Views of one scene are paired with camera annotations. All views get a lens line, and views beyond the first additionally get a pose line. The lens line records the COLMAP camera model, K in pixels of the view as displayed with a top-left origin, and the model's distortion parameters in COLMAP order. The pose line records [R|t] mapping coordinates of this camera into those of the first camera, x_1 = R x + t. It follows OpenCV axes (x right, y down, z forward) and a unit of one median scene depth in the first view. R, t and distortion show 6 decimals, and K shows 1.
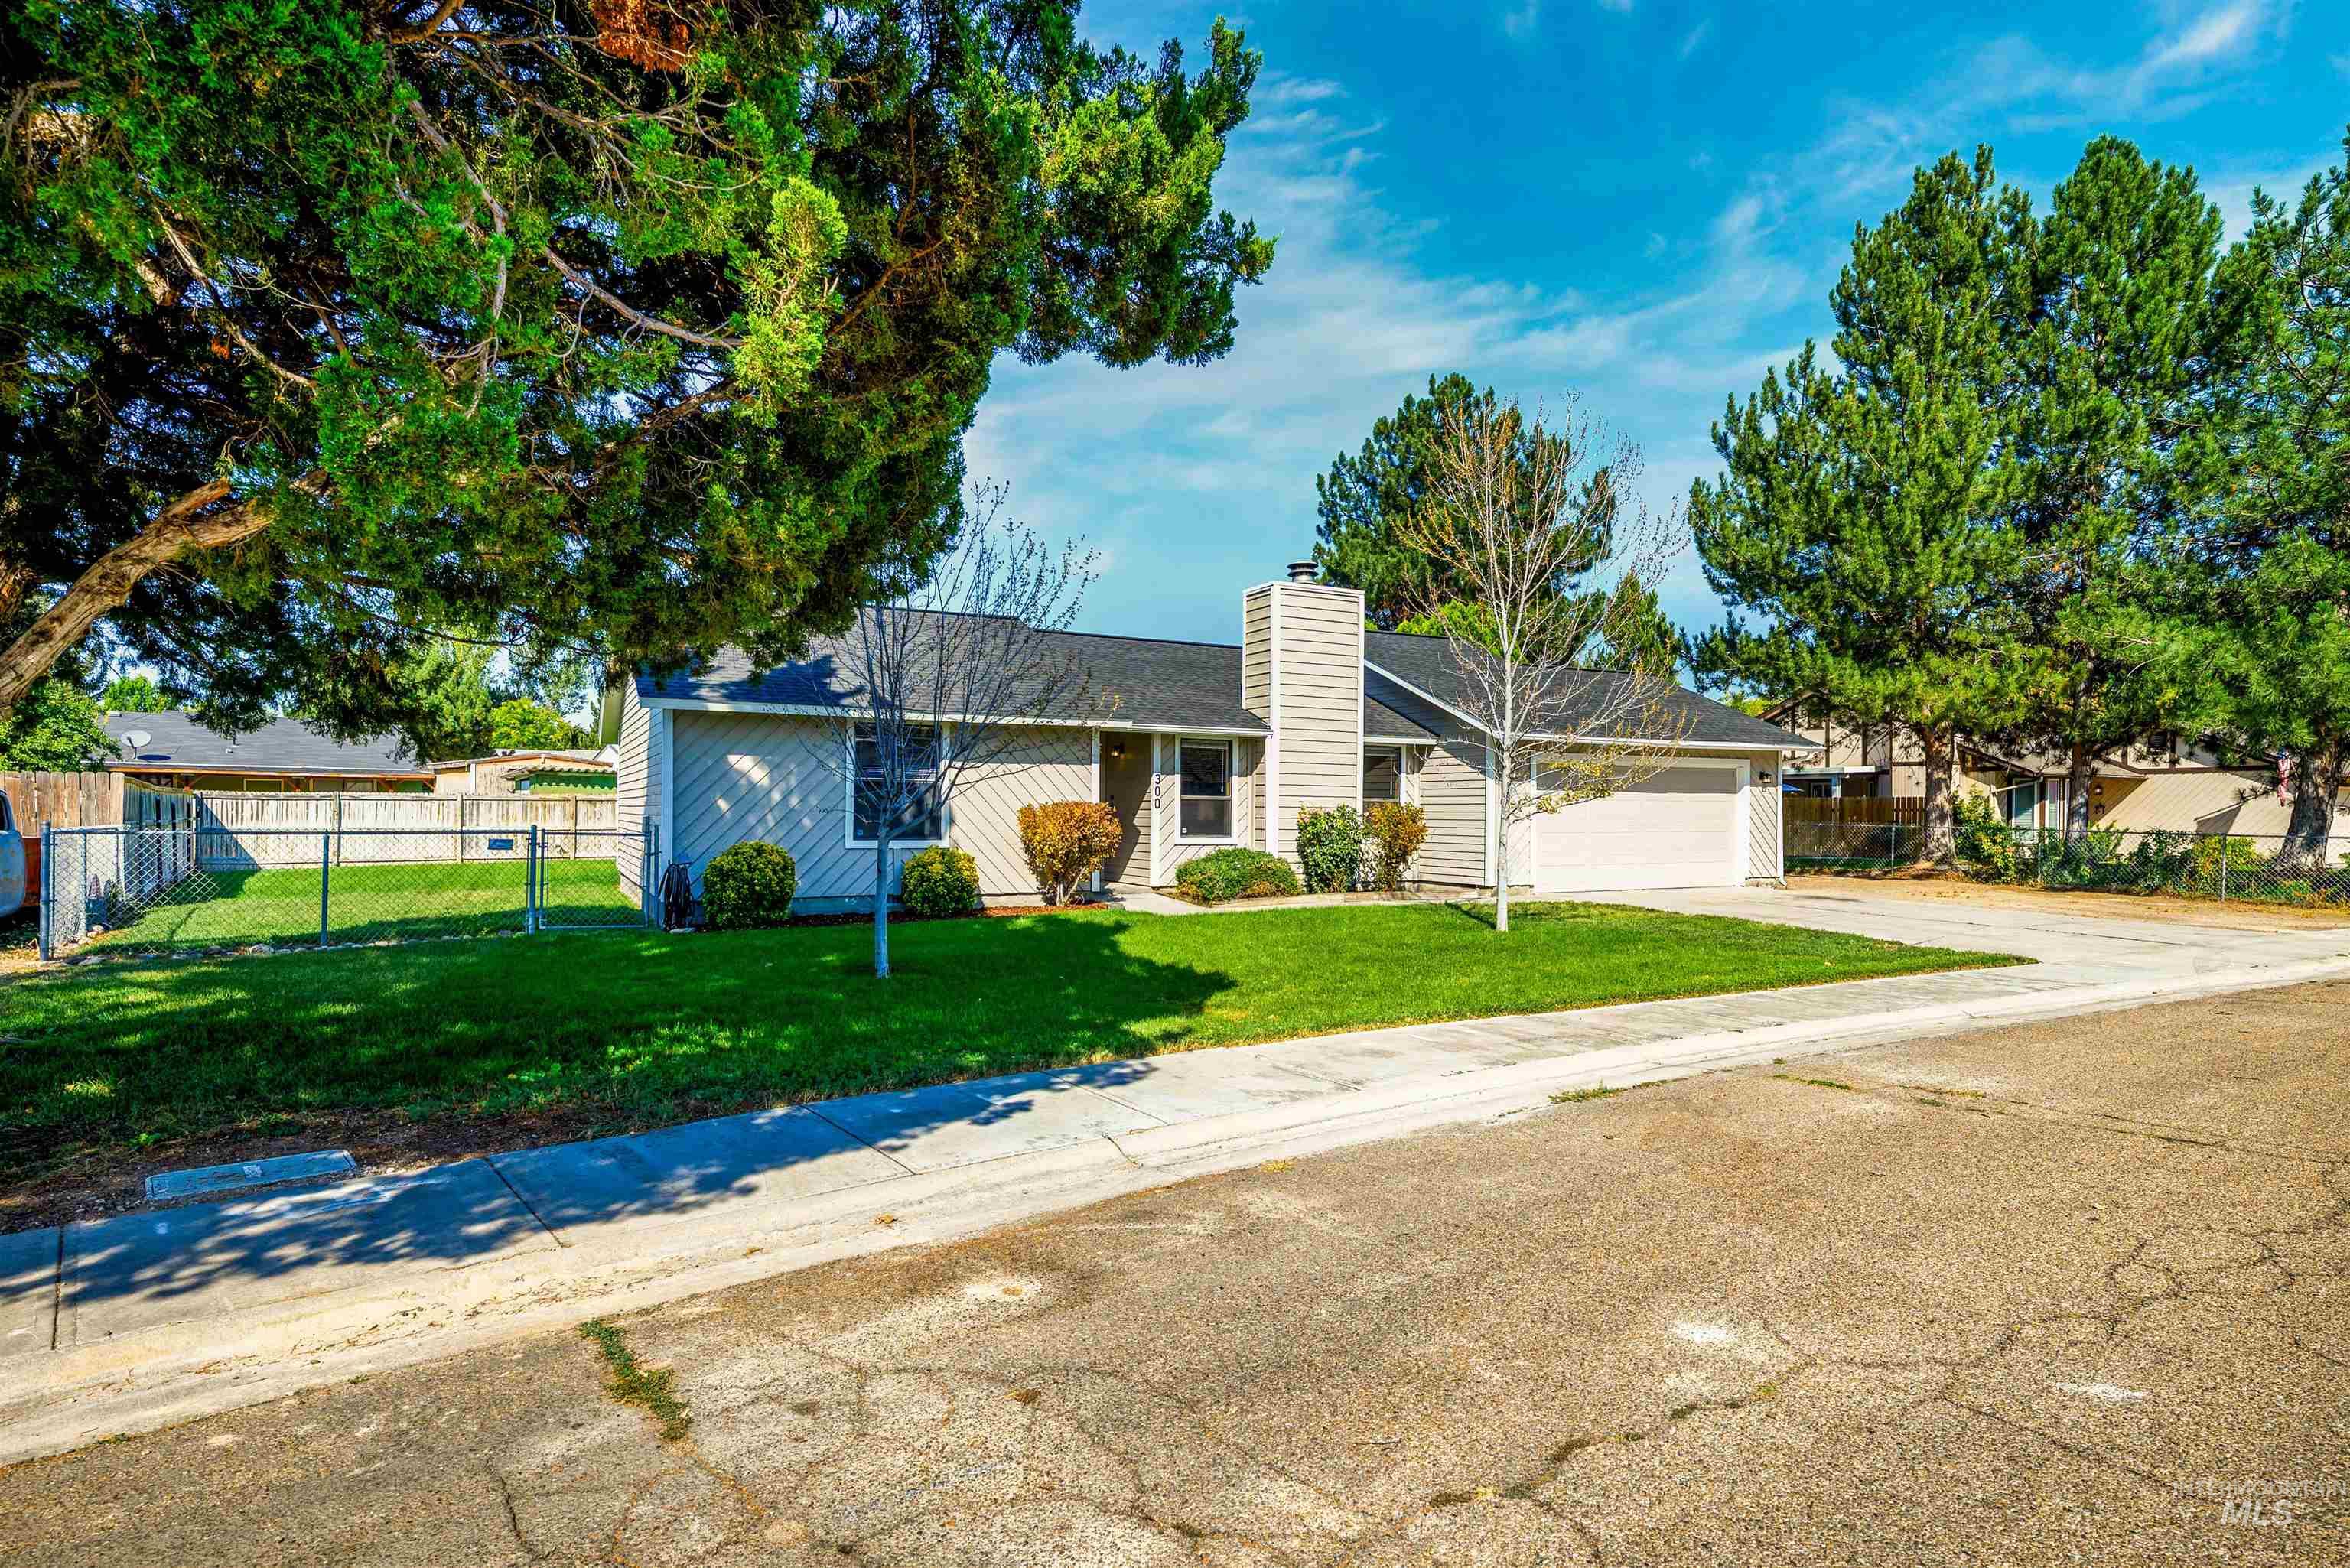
lens RADIAL K [[1230.6, 0, 1216.9], [0, 1230.6, 832.2], [0, 0, 1]] dist [0.000756, -0.004245]
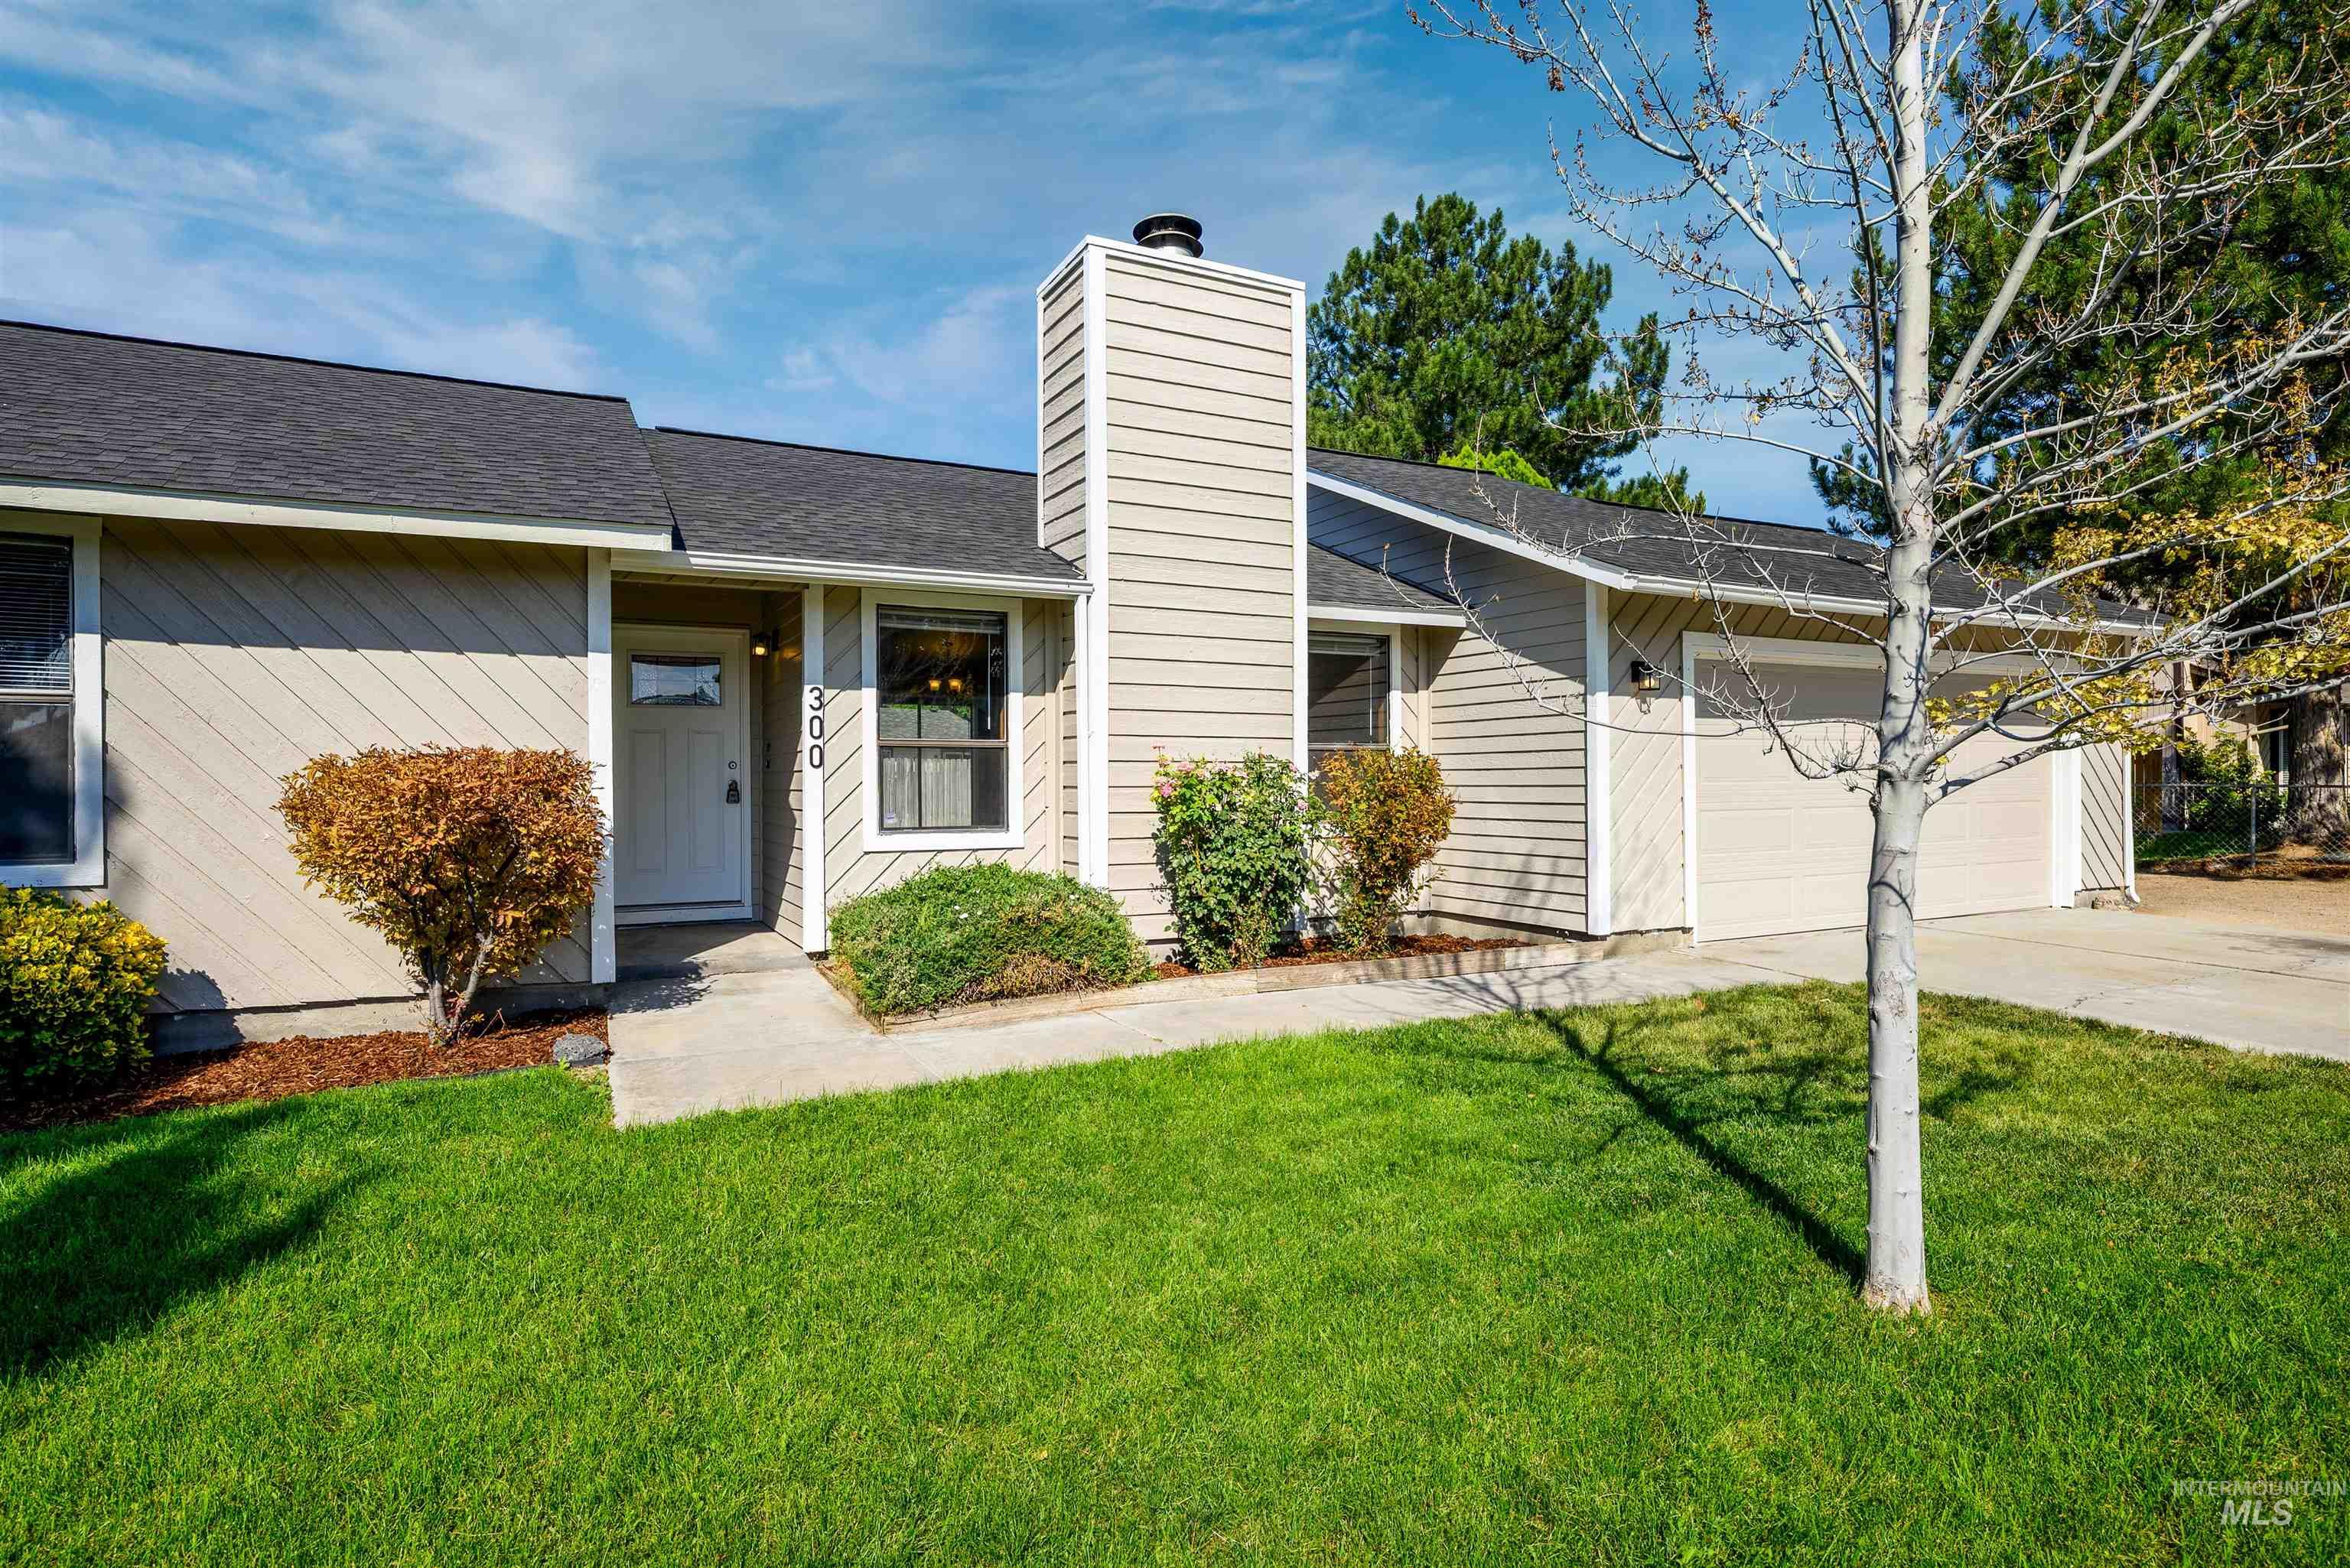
lens RADIAL K [[1230.6, 0, 1169.2], [0, 1230.6, 759.7], [0, 0, 1]] dist [0.000756, -0.004245]
pose [[0.999559, -0.013396, -0.026515, 0.079036], [0.012540, 0.999403, -0.032205, -0.006541], [0.026931, 0.031858, 0.999130, 0.543070]]
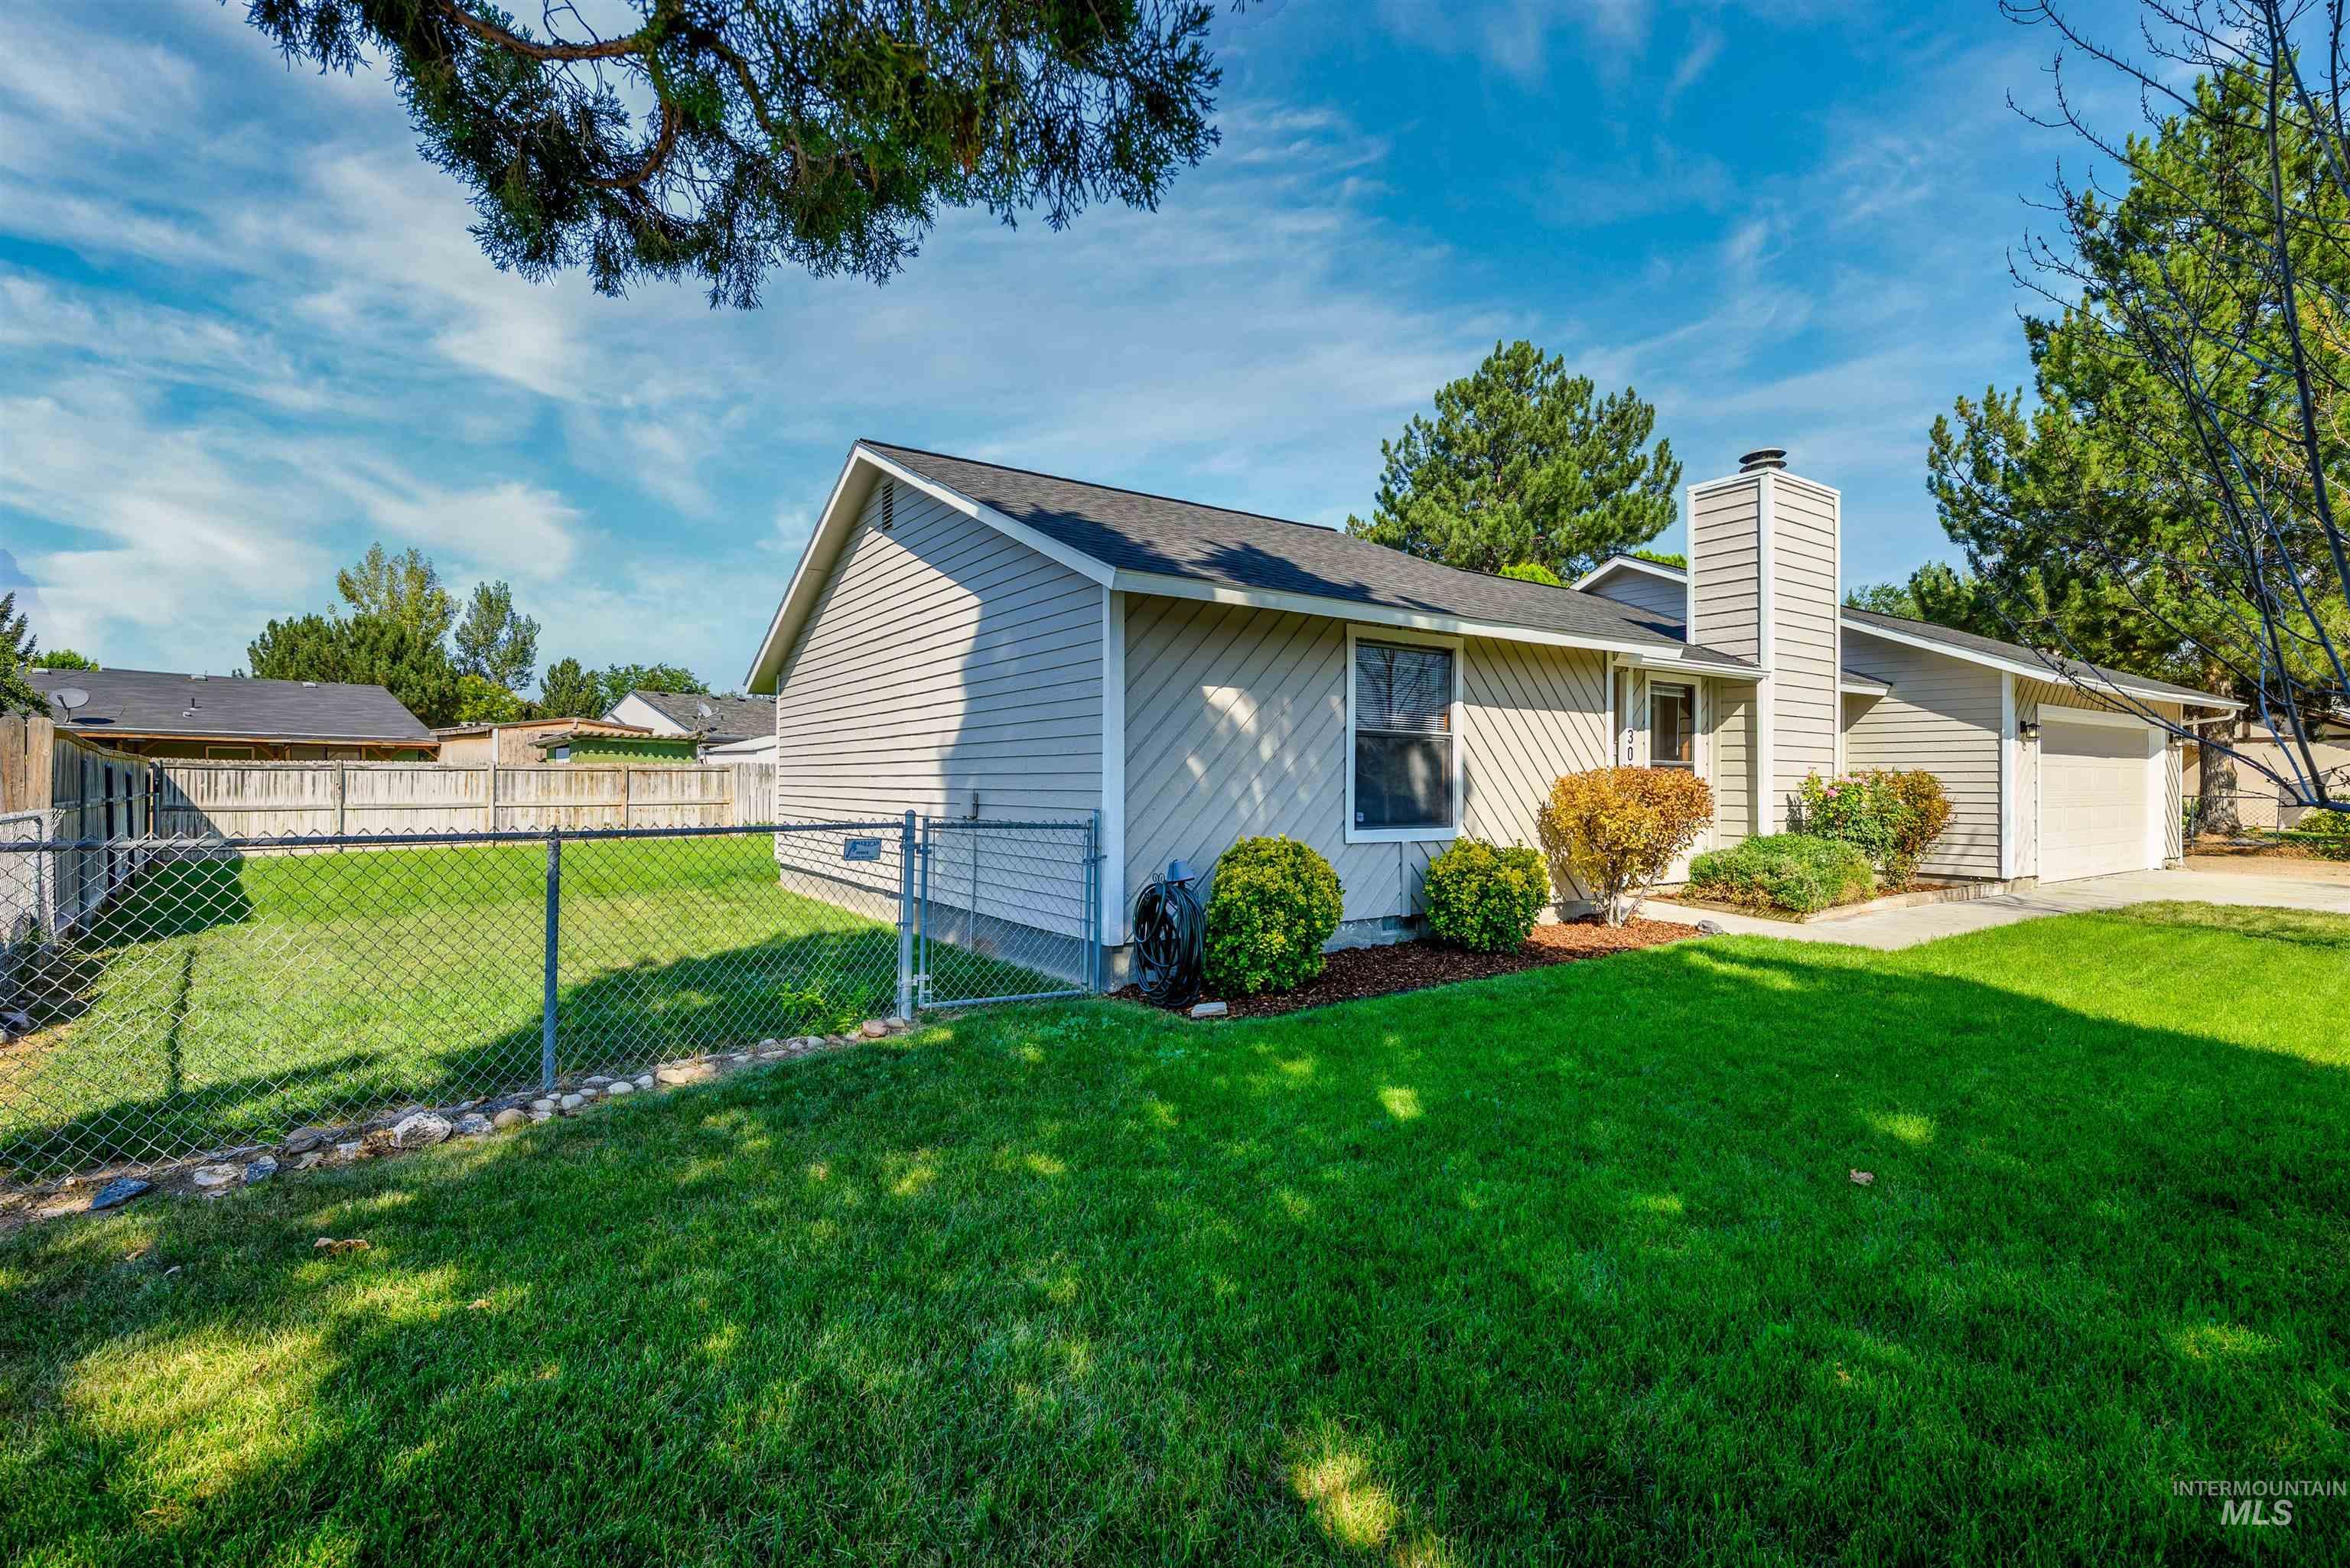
lens RADIAL K [[1067.3, 0, 1184.8], [0, 1067.3, 778.7], [0, 0, 1]] dist [-0.005654, -0.002506]
pose [[0.995836, -0.001421, 0.091153, -0.339233], [0.003299, 0.999785, -0.020454, -0.006629], [-0.091104, 0.020670, 0.995627, 0.381781]]
